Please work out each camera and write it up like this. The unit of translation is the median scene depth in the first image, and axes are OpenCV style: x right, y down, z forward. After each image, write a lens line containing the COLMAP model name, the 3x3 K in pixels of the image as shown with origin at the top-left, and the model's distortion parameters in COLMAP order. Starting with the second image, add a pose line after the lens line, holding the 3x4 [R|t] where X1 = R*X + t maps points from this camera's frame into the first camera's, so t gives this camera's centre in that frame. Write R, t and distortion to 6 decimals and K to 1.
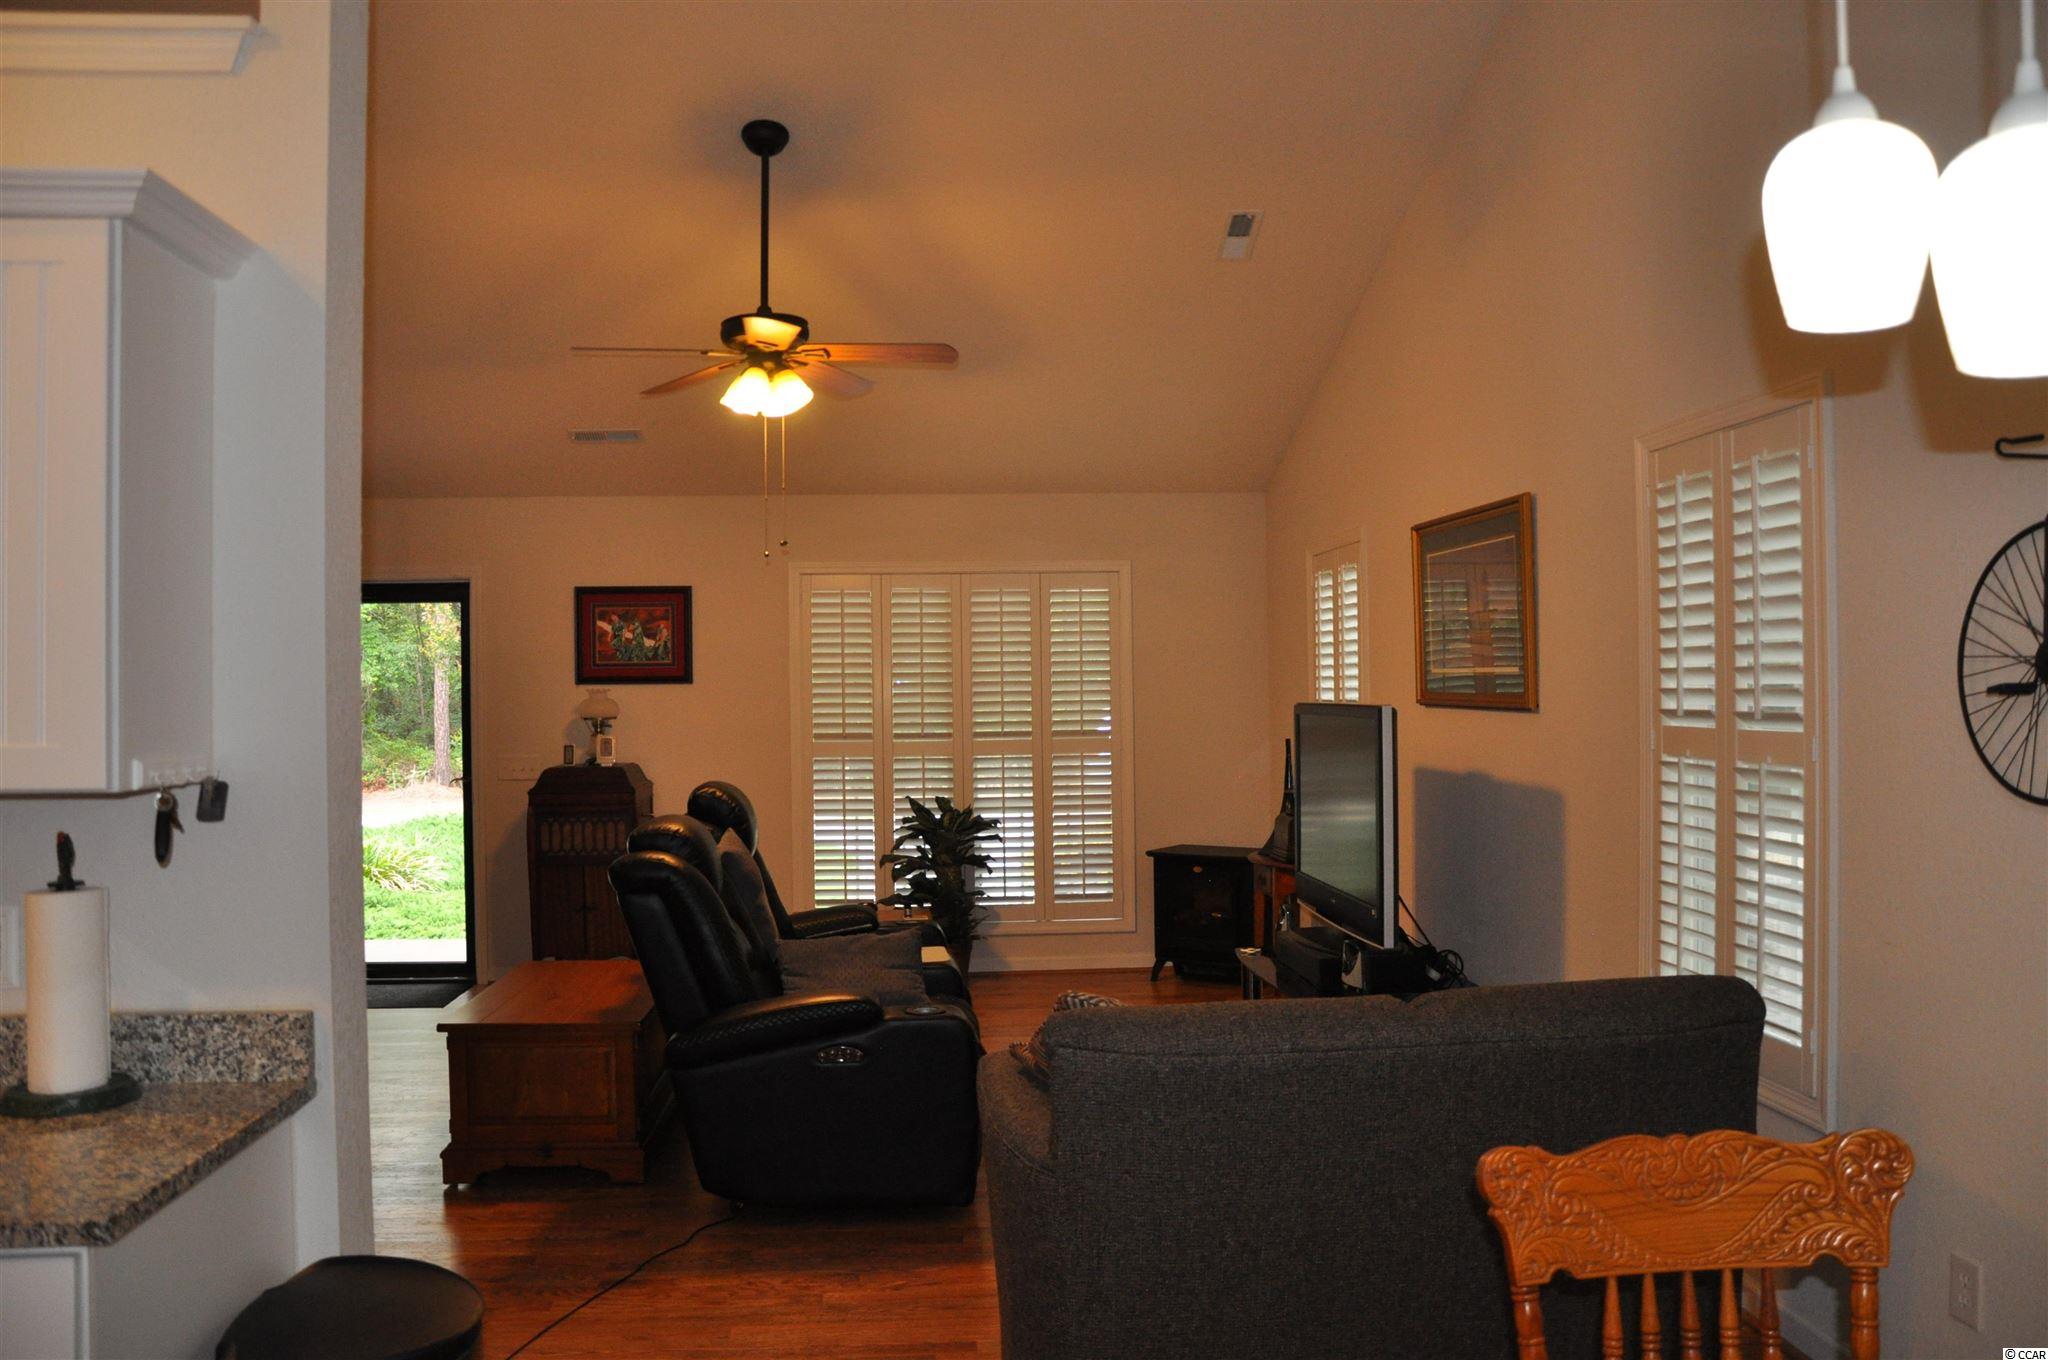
lens RADIAL K [[1614.8, 0, 1035.7], [0, 1614.8, 679.5], [0, 0, 1]] dist [-0.160157, 0.134879]
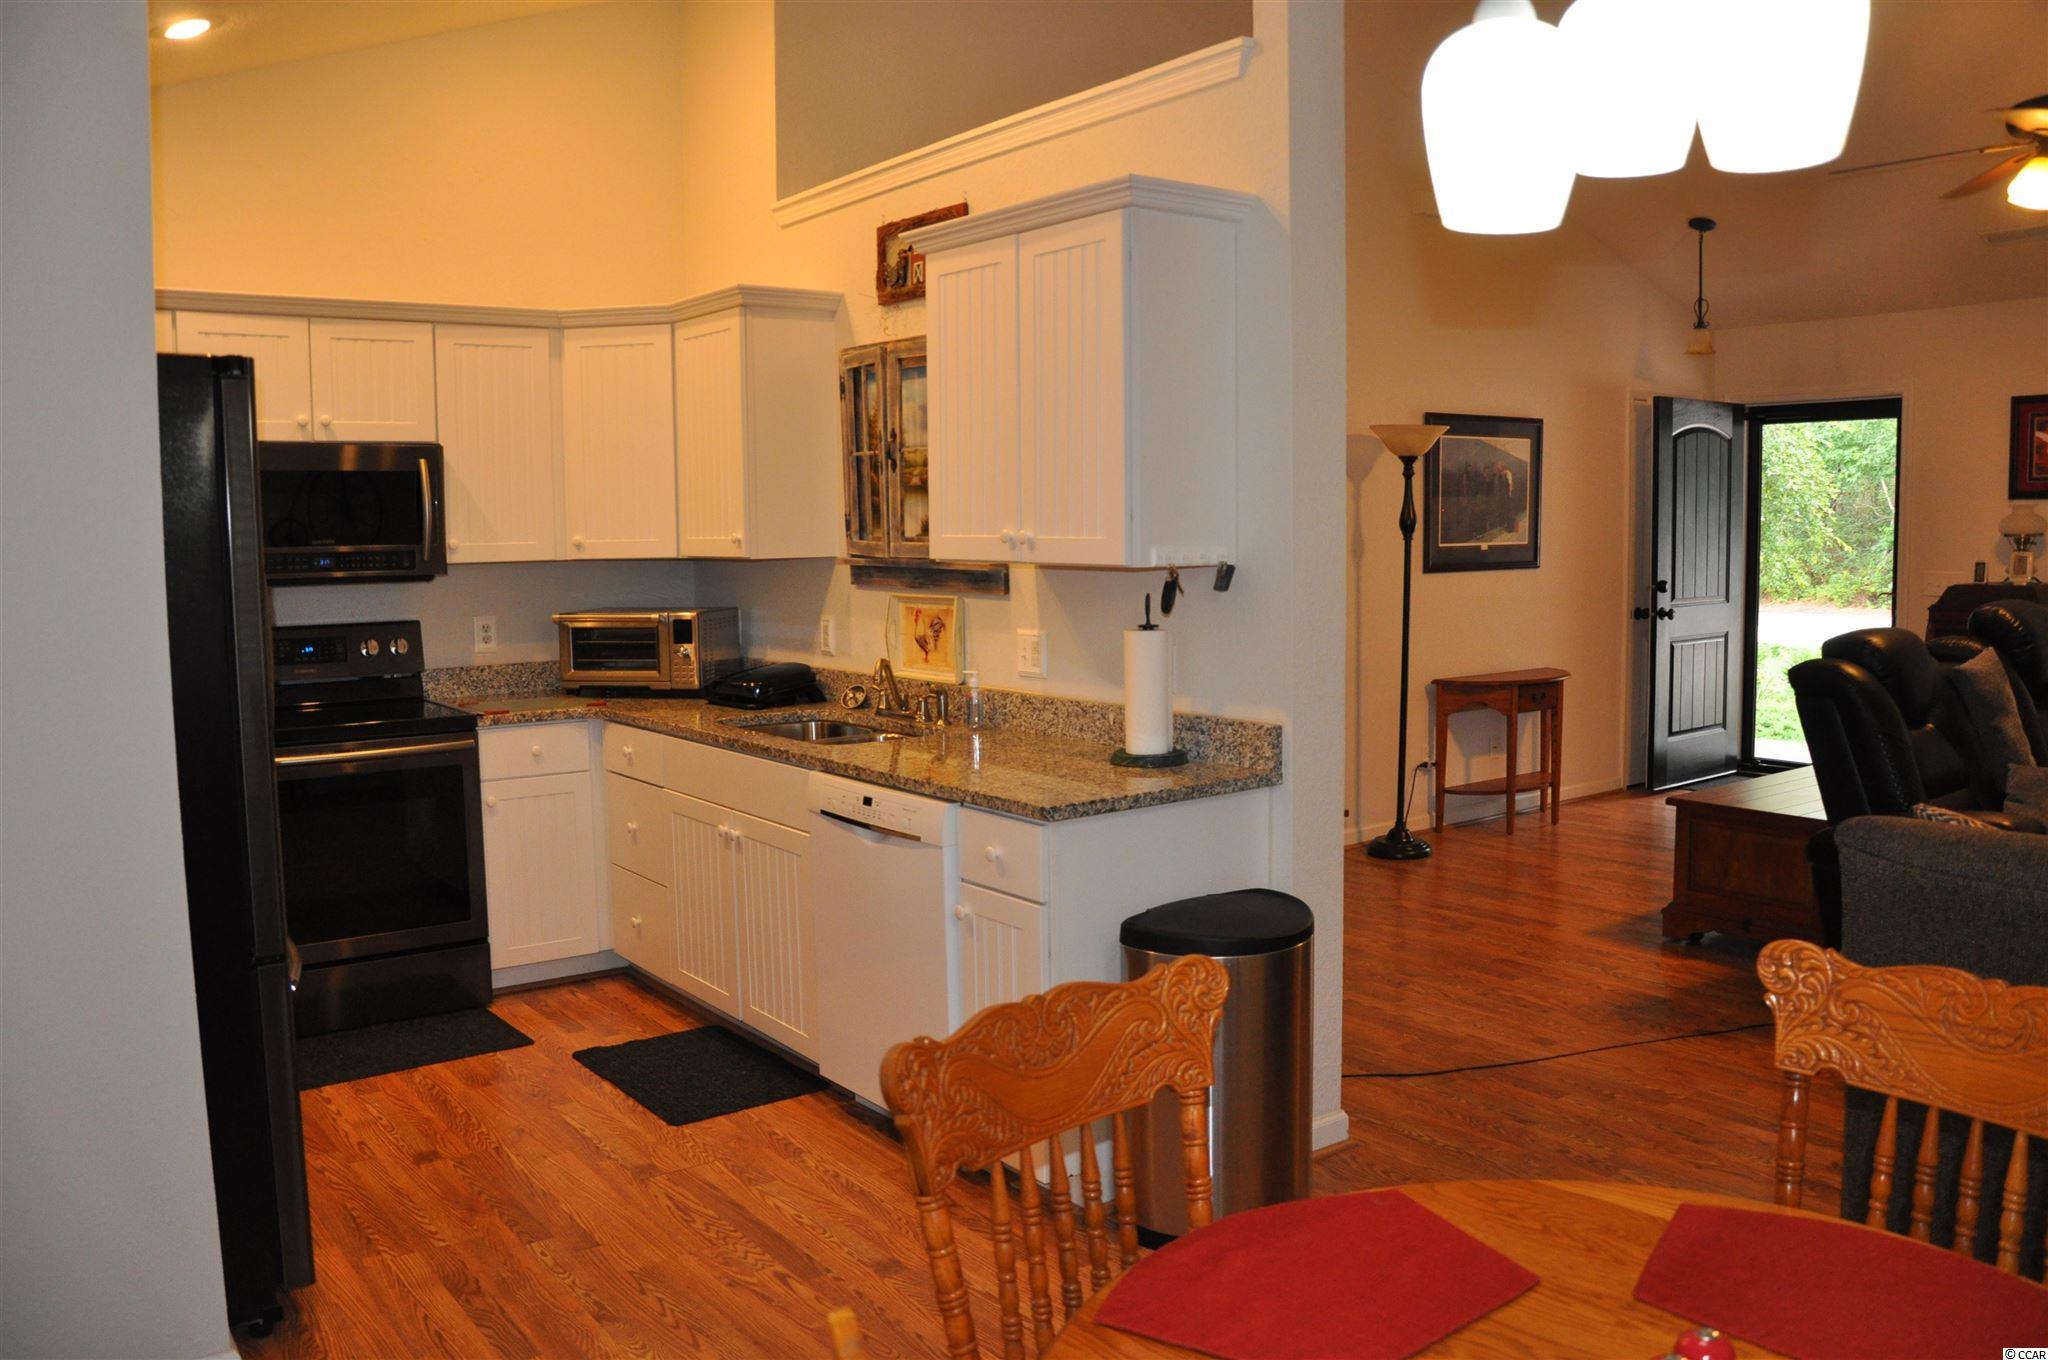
lens RADIAL K [[1614.8, 0, 1035.7], [0, 1614.8, 679.5], [0, 0, 1]] dist [-0.160157, 0.134879]
pose [[0.528303, 0.088002, -0.844483, 0.271503], [0.012679, 0.993686, 0.111482, -0.000123], [0.848961, -0.069604, 0.523851, 0.009519]]
